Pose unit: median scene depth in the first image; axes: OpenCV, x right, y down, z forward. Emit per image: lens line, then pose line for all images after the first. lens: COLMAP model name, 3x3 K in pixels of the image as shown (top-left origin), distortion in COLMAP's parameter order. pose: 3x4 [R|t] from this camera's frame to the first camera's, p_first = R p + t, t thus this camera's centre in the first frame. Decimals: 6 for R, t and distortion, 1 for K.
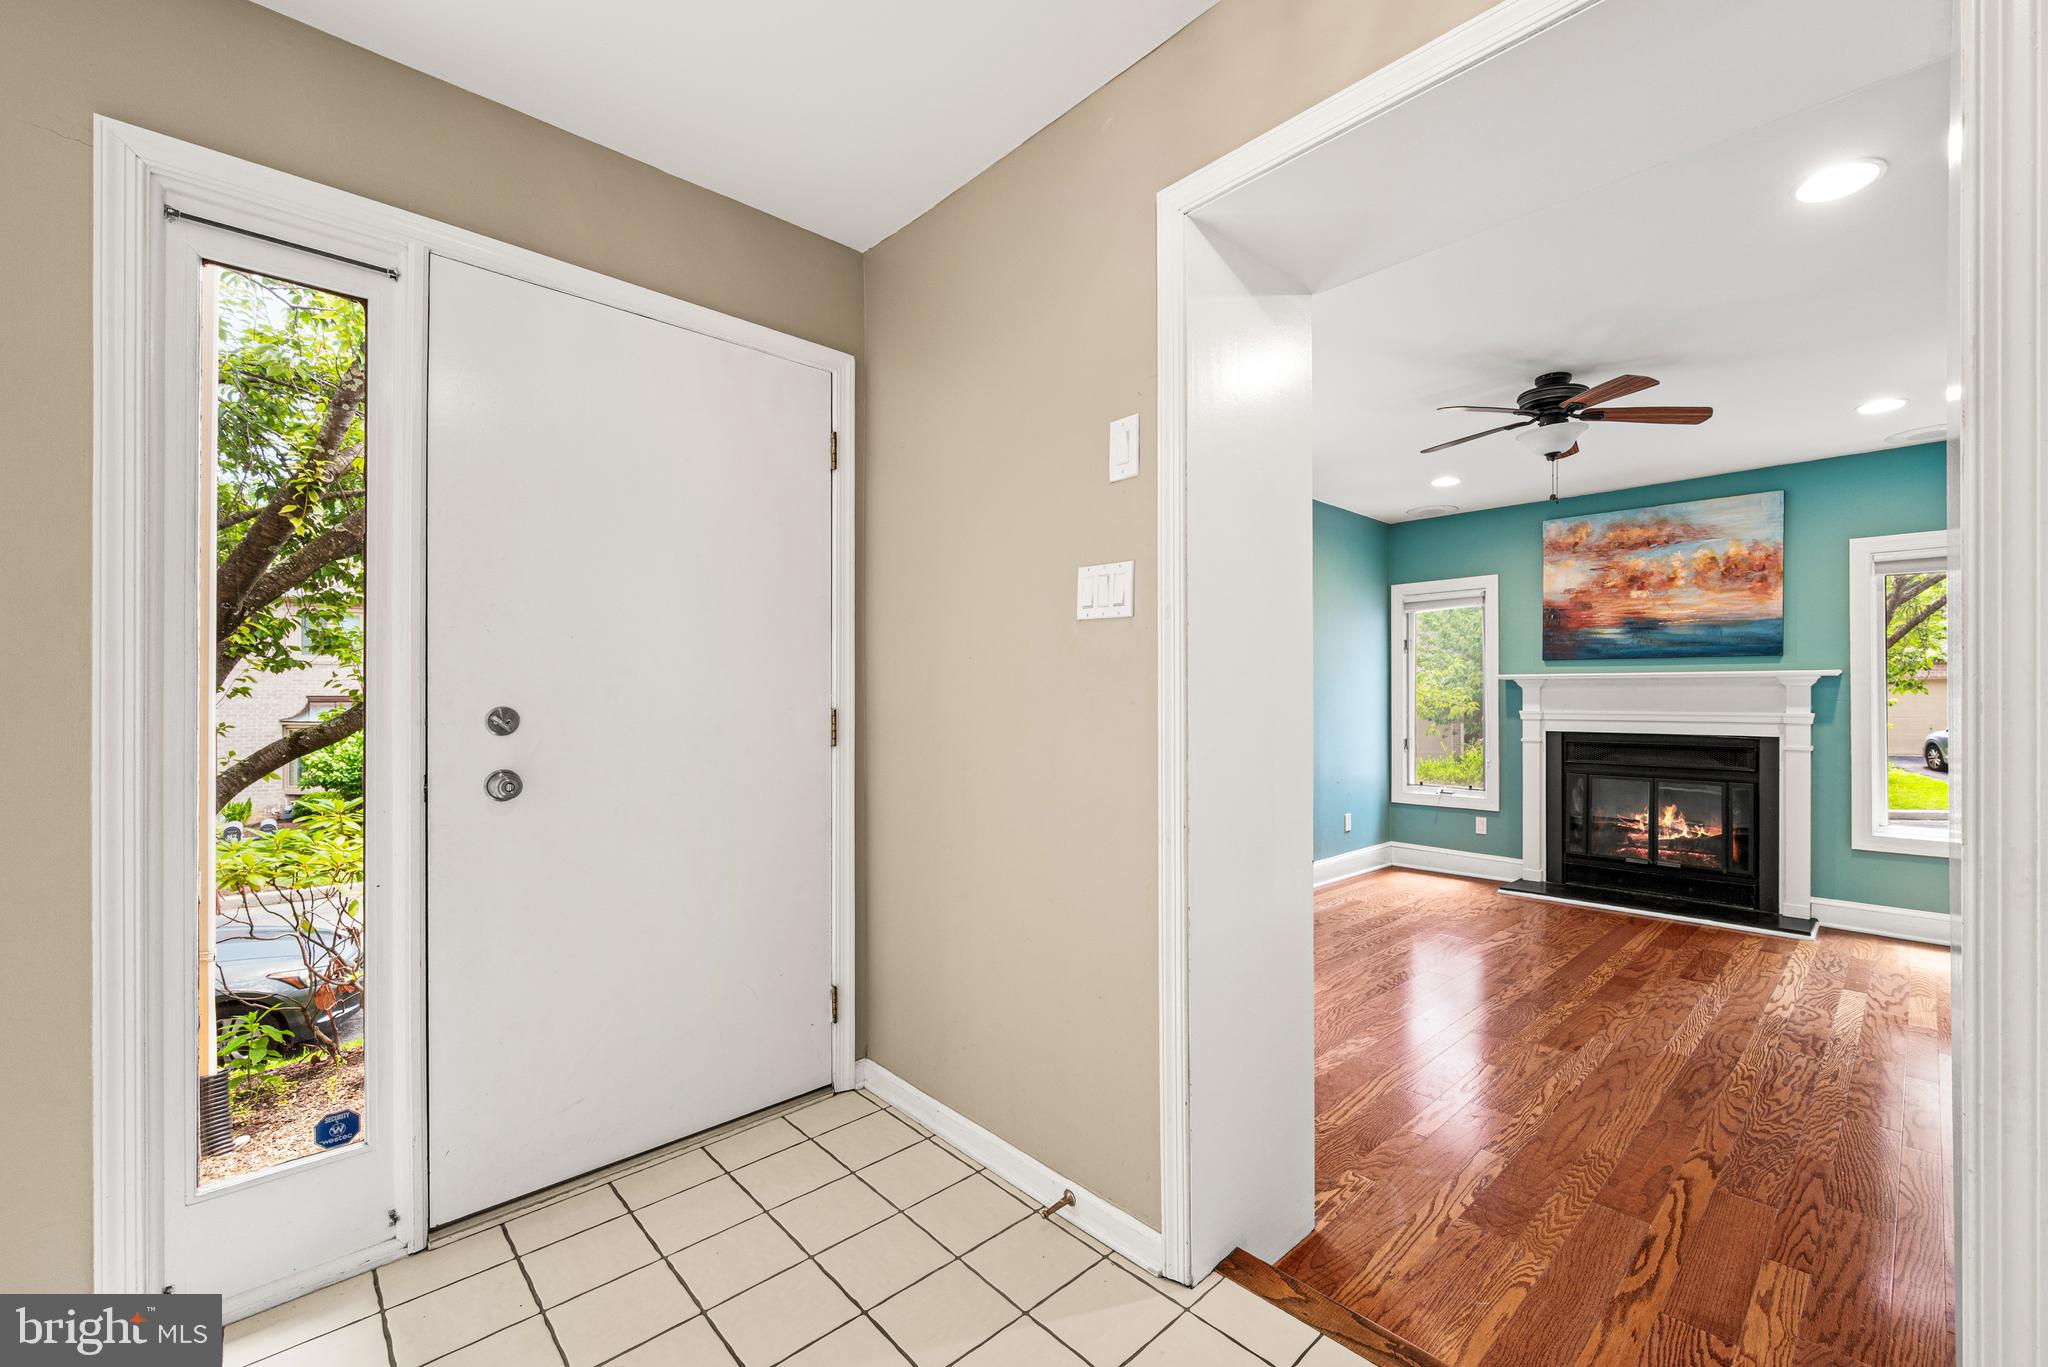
lens RADIAL K [[815.0, 0, 1024.4], [0, 815.0, 697.0], [0, 0, 1]] dist [-0.000420, -0.000318]
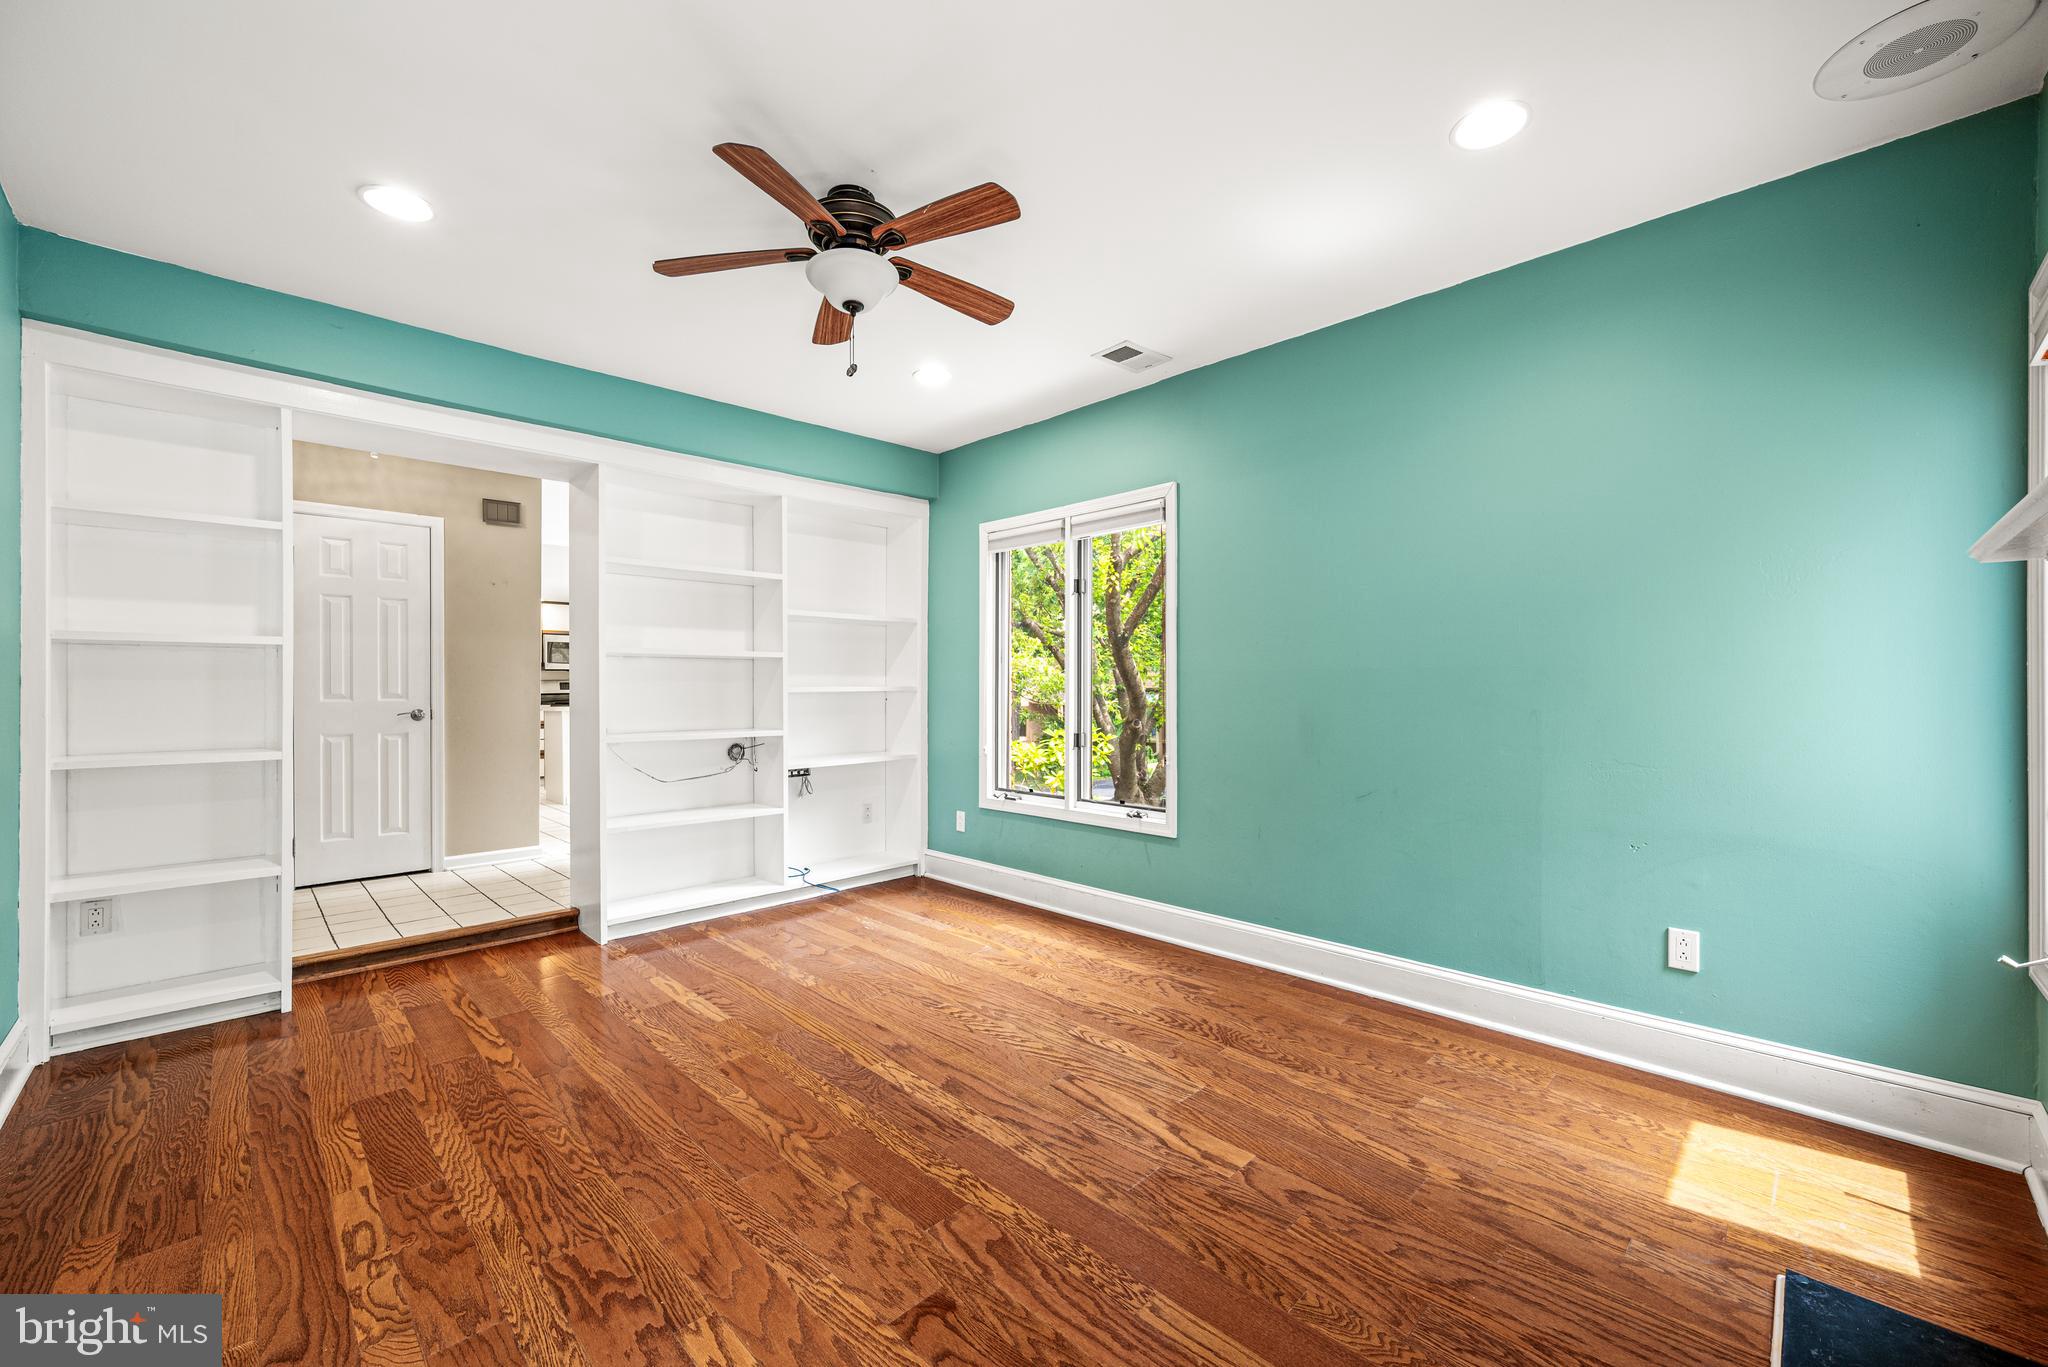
lens RADIAL K [[815.0, 0, 1025.1], [0, 815.0, 686.5], [0, 0, 1]] dist [-0.000420, -0.000318]
pose [[0.036507, -0.001465, -0.999332, 1.661745], [0.009343, 0.999956, -0.001125, 0.058293], [0.999290, -0.009295, 0.036519, 1.412067]]
